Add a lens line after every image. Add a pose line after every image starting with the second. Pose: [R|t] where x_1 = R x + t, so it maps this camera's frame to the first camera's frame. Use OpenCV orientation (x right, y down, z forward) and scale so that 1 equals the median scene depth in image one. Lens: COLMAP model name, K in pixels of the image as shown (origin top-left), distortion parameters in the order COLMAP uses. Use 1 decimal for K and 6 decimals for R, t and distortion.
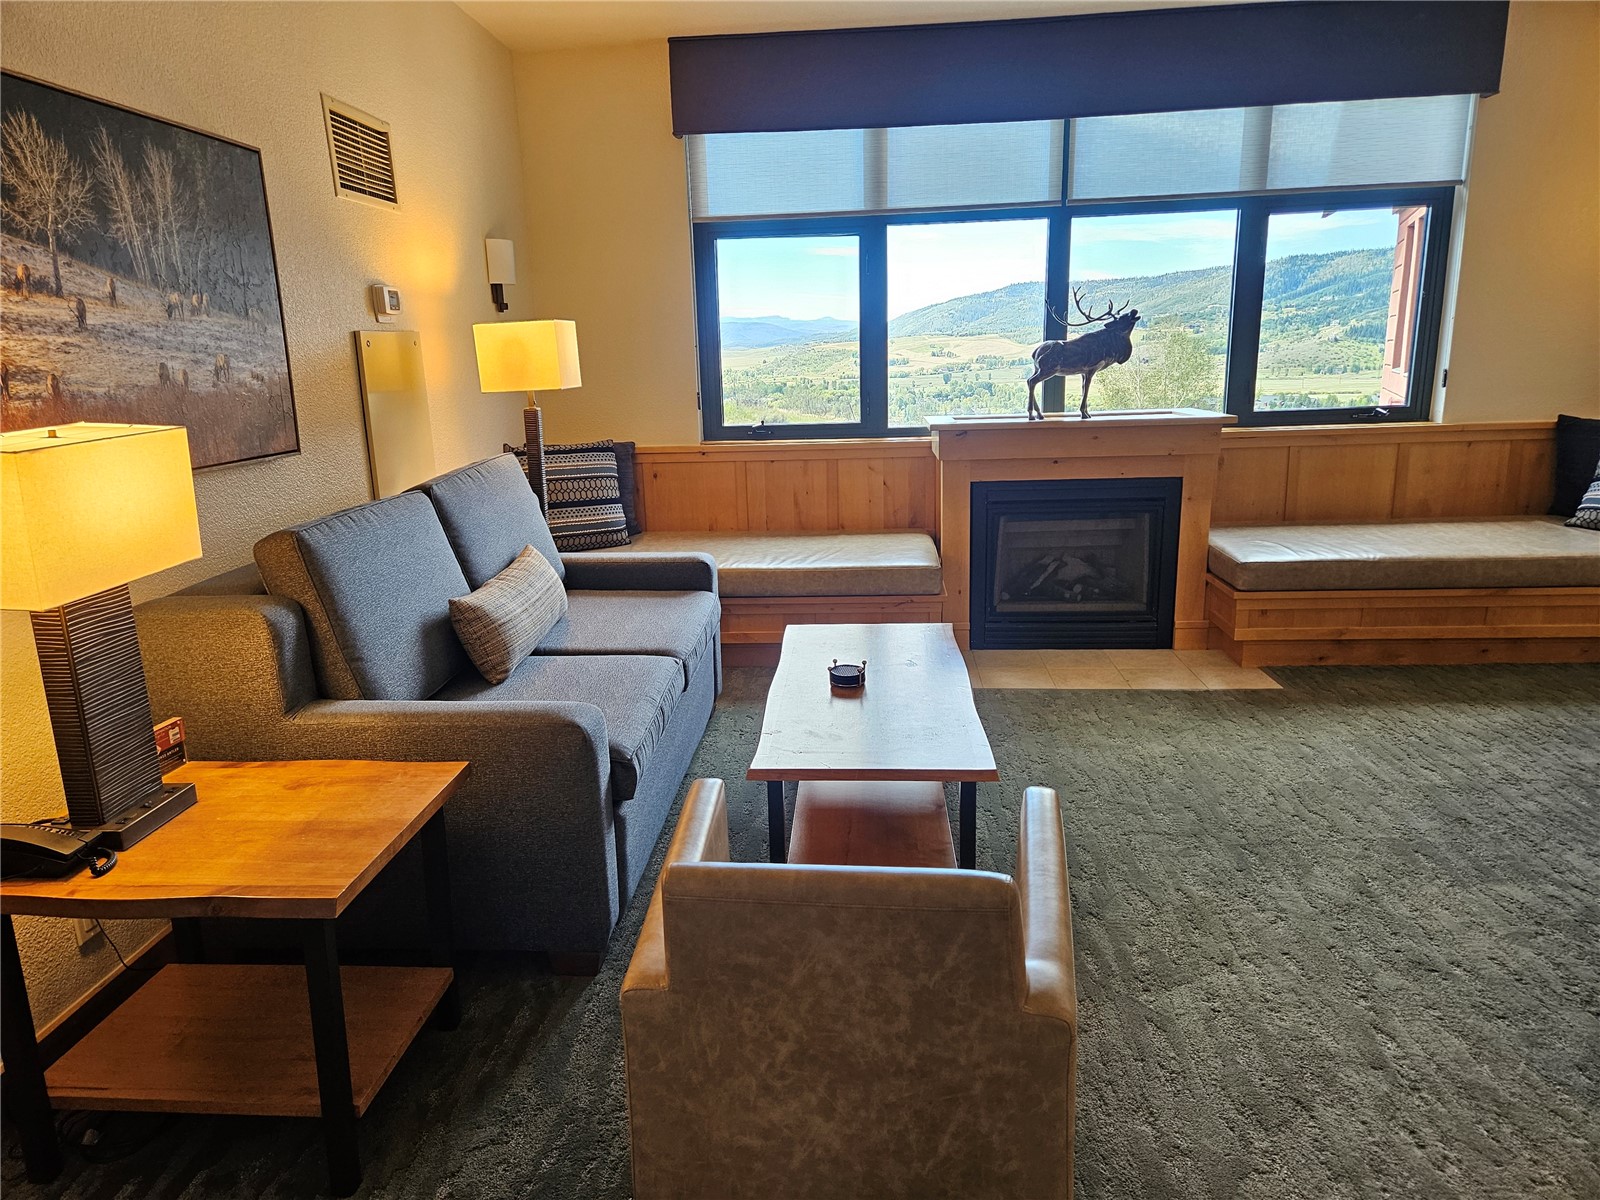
lens RADIAL K [[1076.0, 0, 800.0], [0, 1076.0, 600.0], [0, 0, 1]] dist [0.074697, -0.061828]
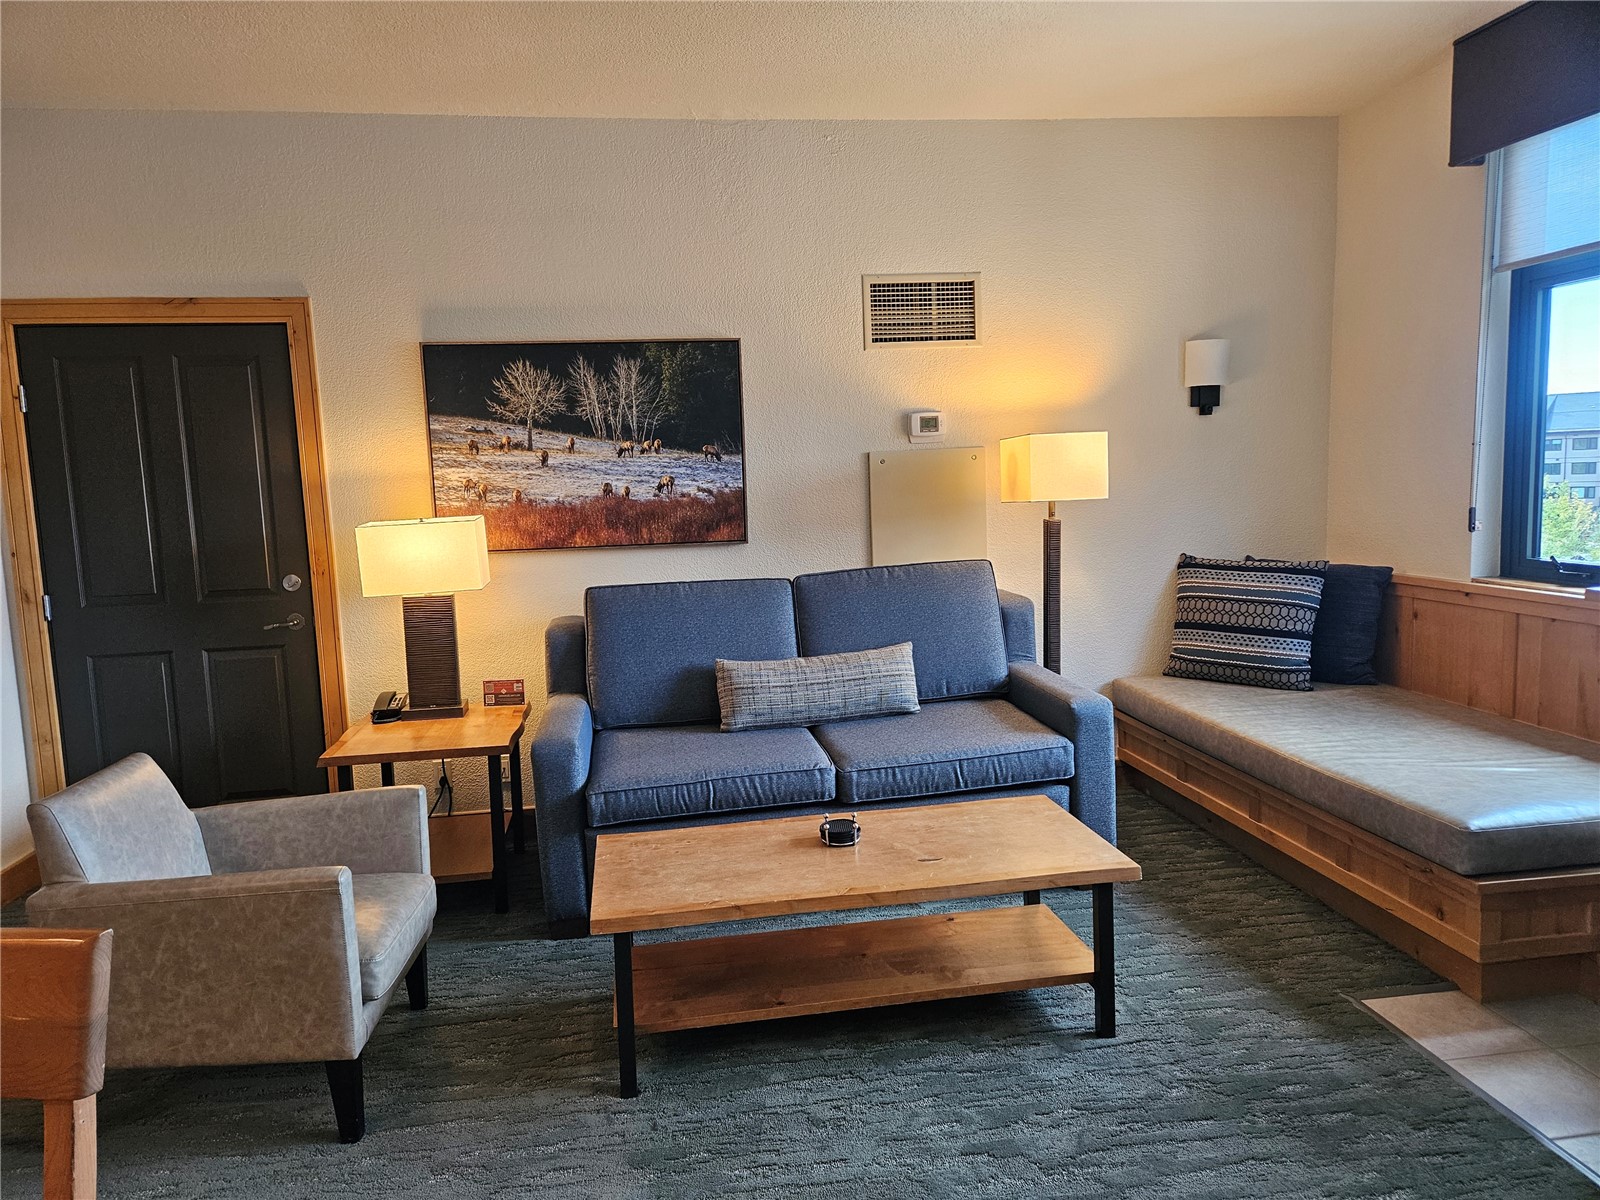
lens RADIAL K [[1076.0, 0, 800.0], [0, 1076.0, 600.0], [0, 0, 1]] dist [0.074697, -0.061828]
pose [[0.203921, 0.136301, -0.969453, 0.849315], [-0.195149, 0.976046, 0.096179, -0.191504], [0.959340, 0.169574, 0.225636, 0.695117]]
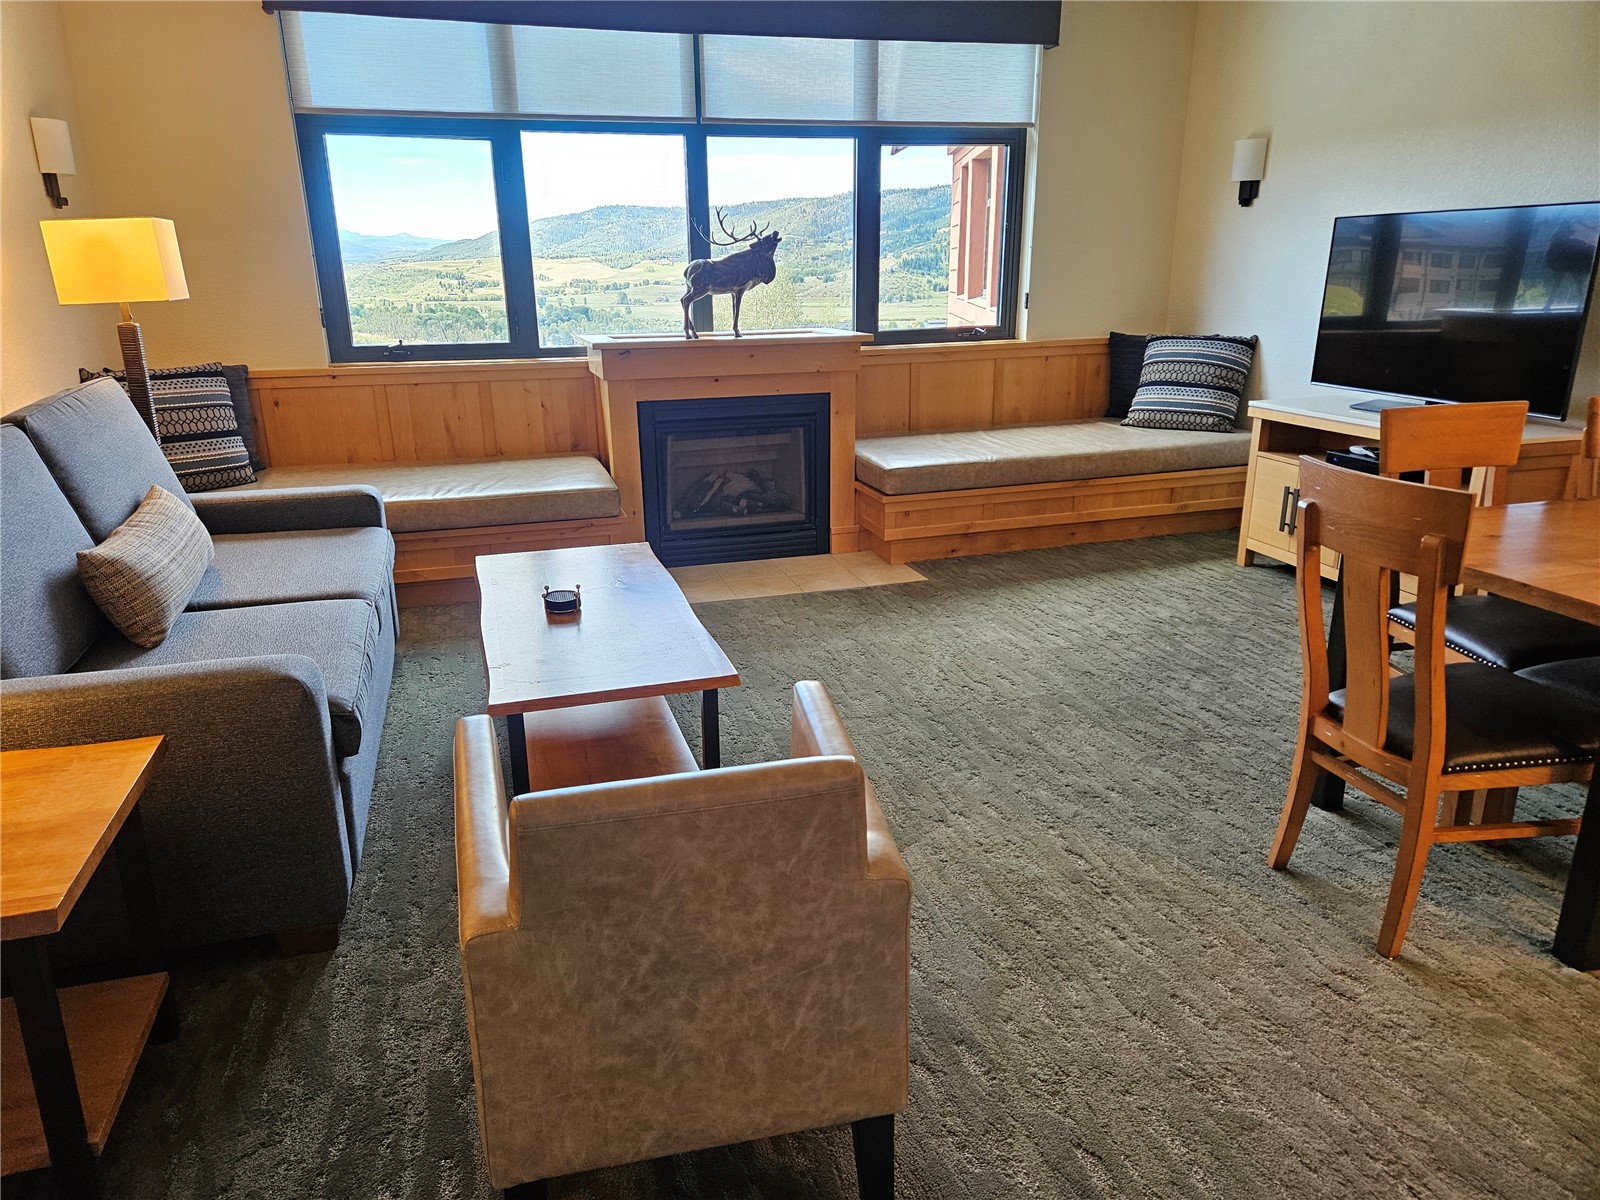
lens RADIAL K [[1066.5, 0, 794.7], [0, 1066.5, 587.8], [0, 0, 1]] dist [0.083777, -0.066750]
pose [[0.935914, -0.088182, 0.341012, -0.087826], [0.068819, 0.995275, 0.068491, 0.006285], [-0.345441, -0.040634, 0.937560, 0.018933]]
